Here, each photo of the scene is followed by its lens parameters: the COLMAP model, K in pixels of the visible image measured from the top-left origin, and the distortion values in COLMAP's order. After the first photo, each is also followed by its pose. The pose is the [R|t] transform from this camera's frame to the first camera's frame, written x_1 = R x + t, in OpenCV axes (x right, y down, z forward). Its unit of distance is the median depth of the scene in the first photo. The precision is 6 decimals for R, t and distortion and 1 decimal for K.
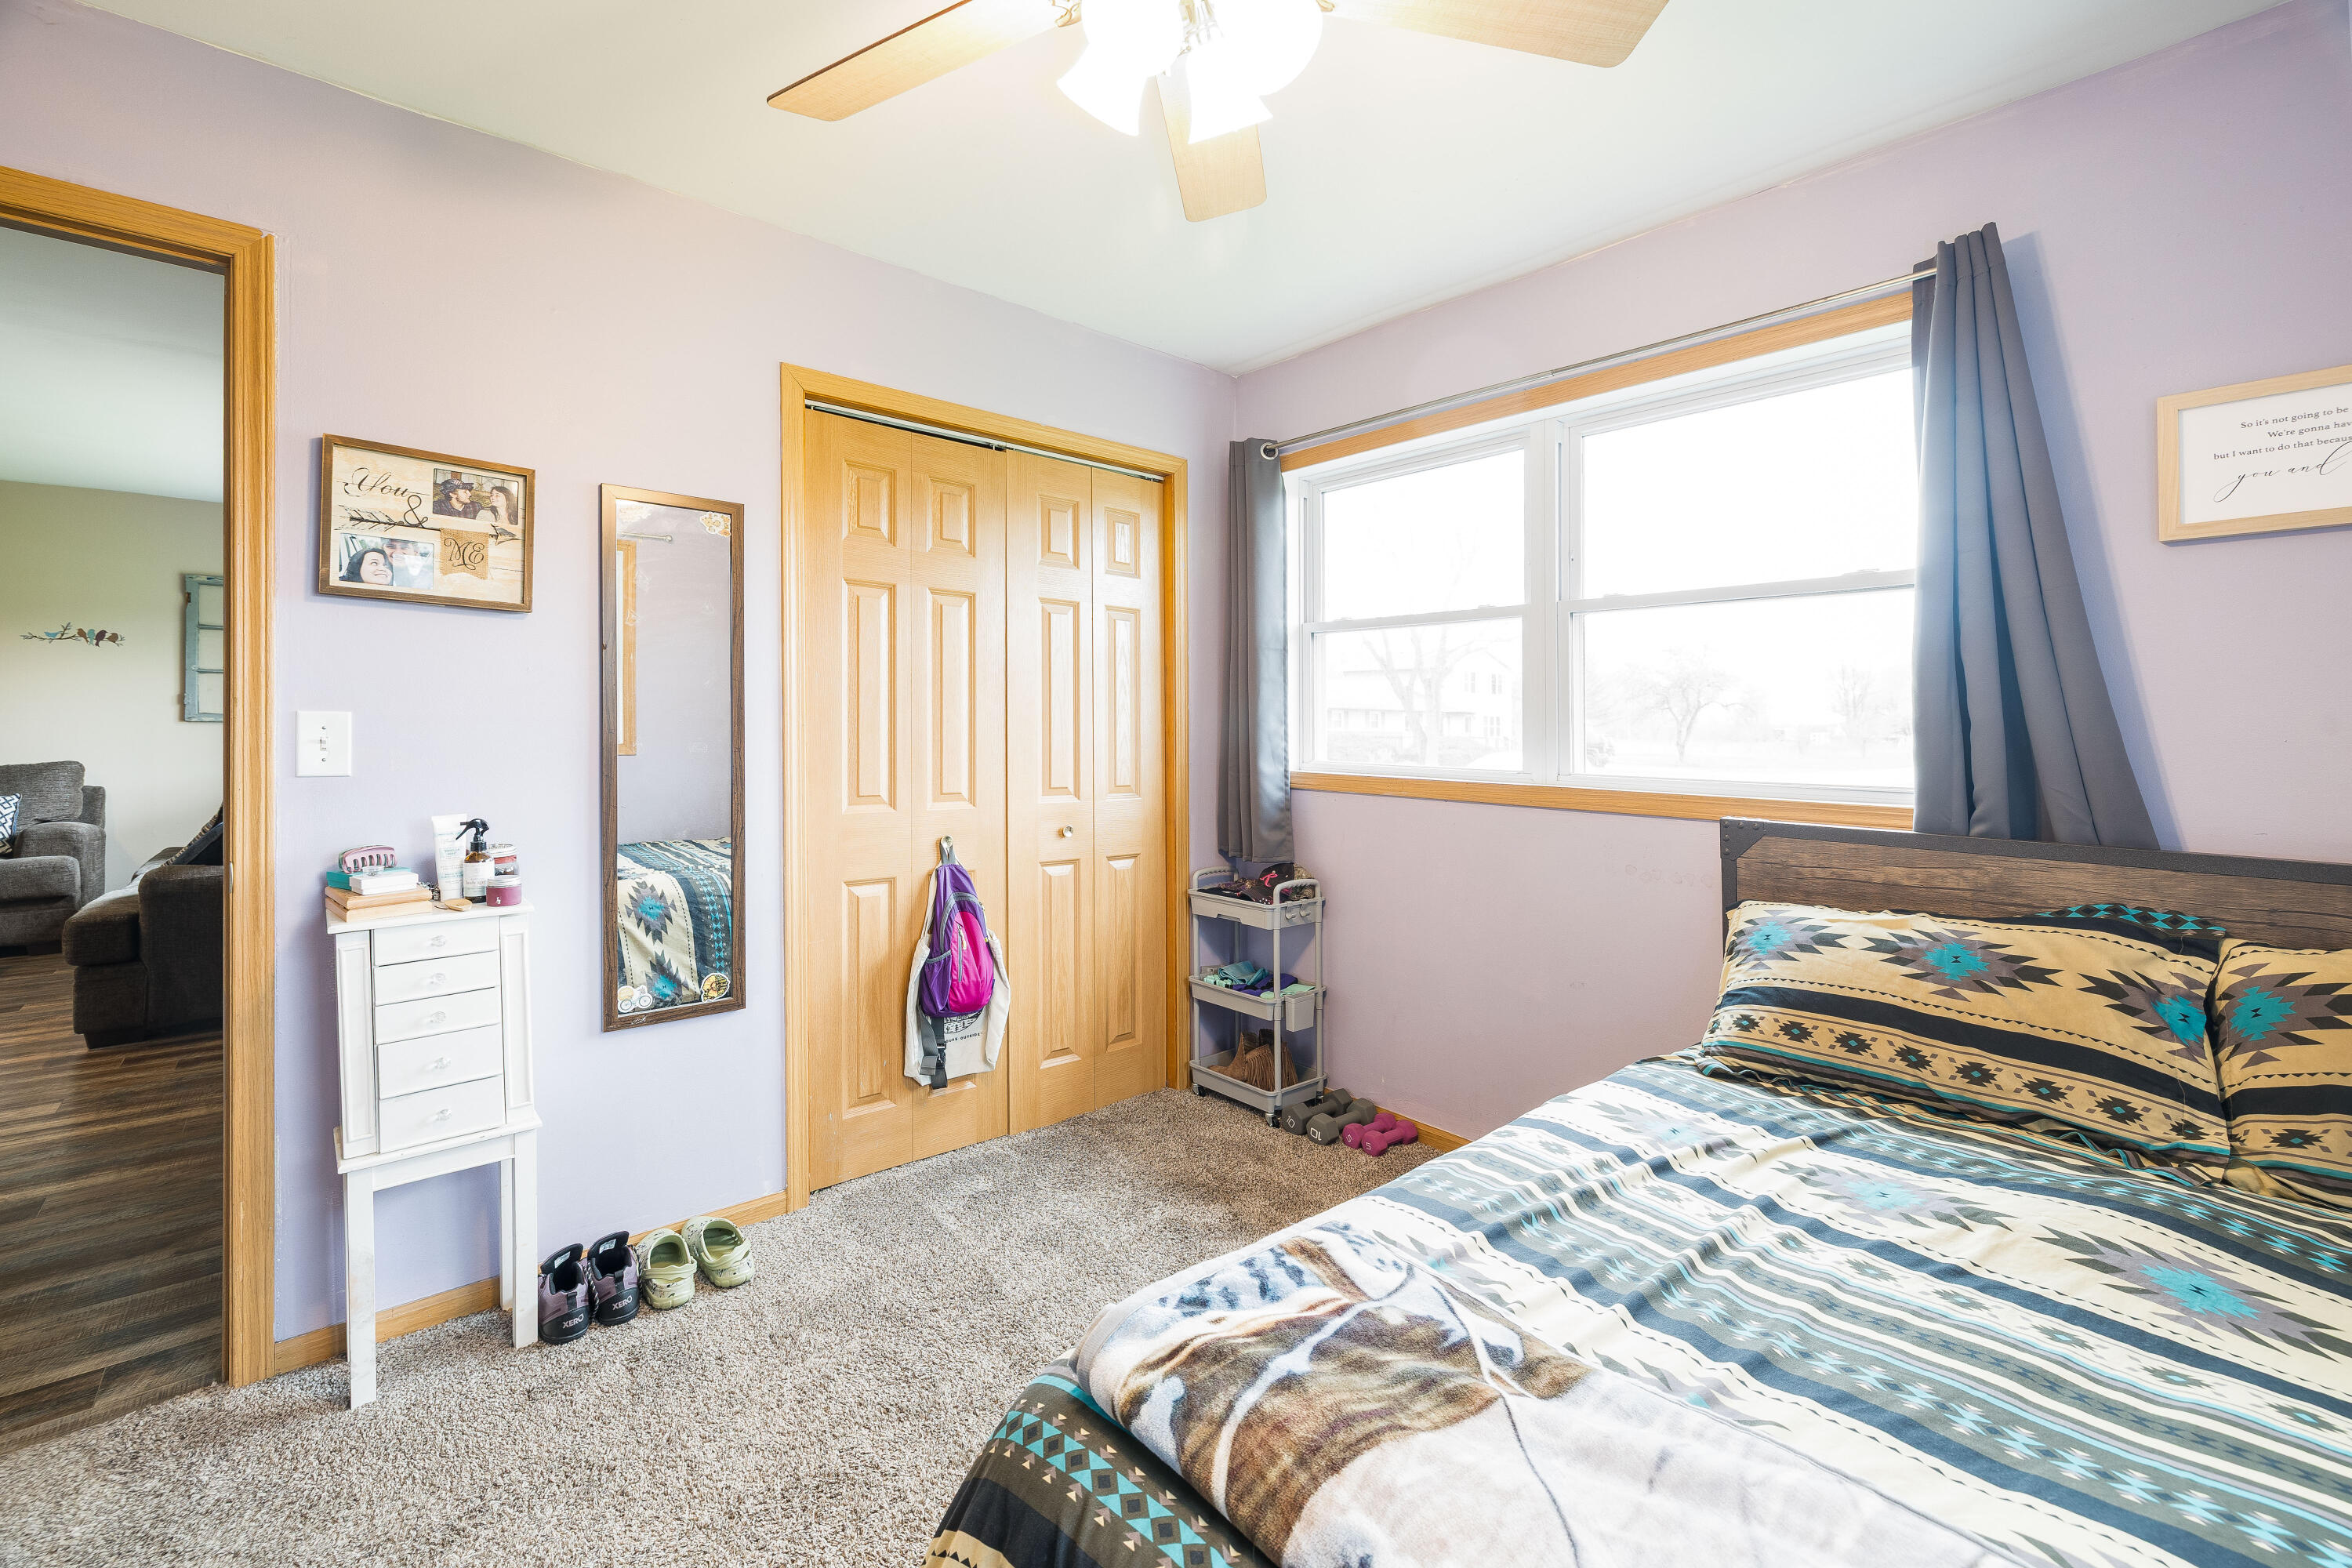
lens RADIAL K [[1005.2, 0, 1159.4], [0, 1005.2, 738.1], [0, 0, 1]] dist [-0.001796, -0.000286]
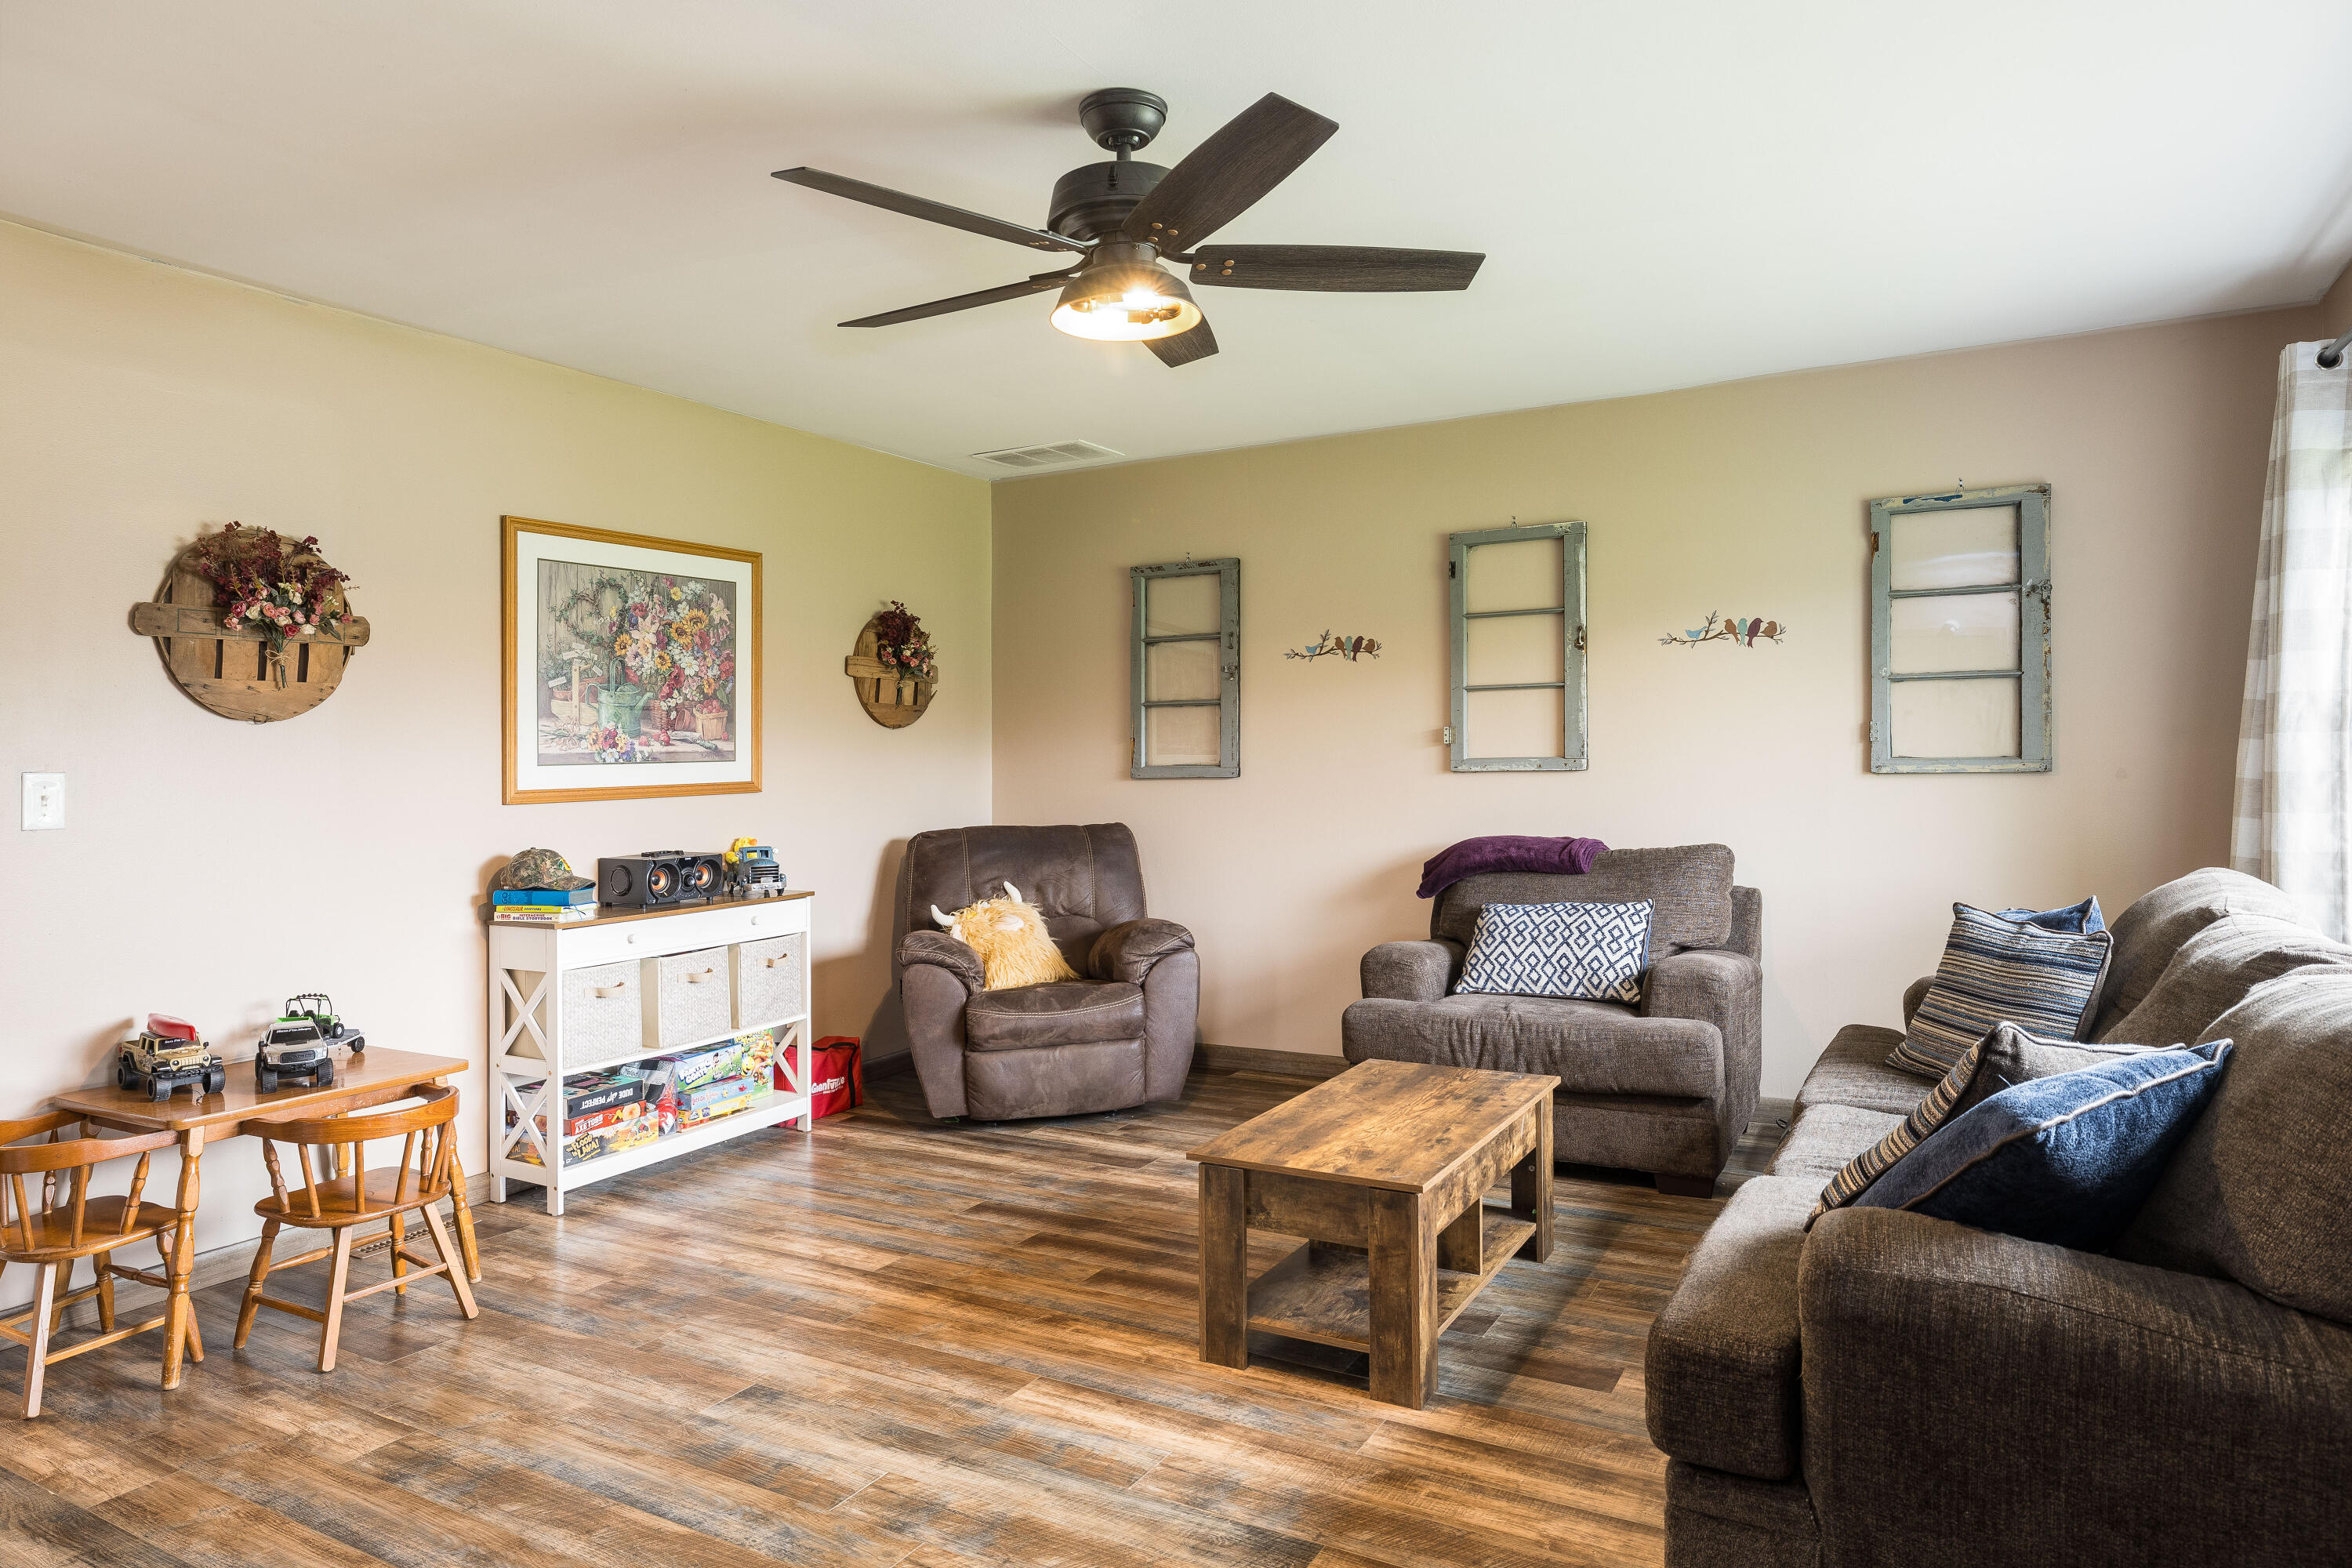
lens RADIAL K [[1423.7, 0, 1177.5], [0, 1423.7, 784.4], [0, 0, 1]] dist [0.003607, 0.000464]
pose [[0.351229, -0.002314, -0.936287, -0.423060], [0.005648, 0.999984, -0.000353, -0.013794], [0.936273, -0.005165, 0.351236, 0.419301]]
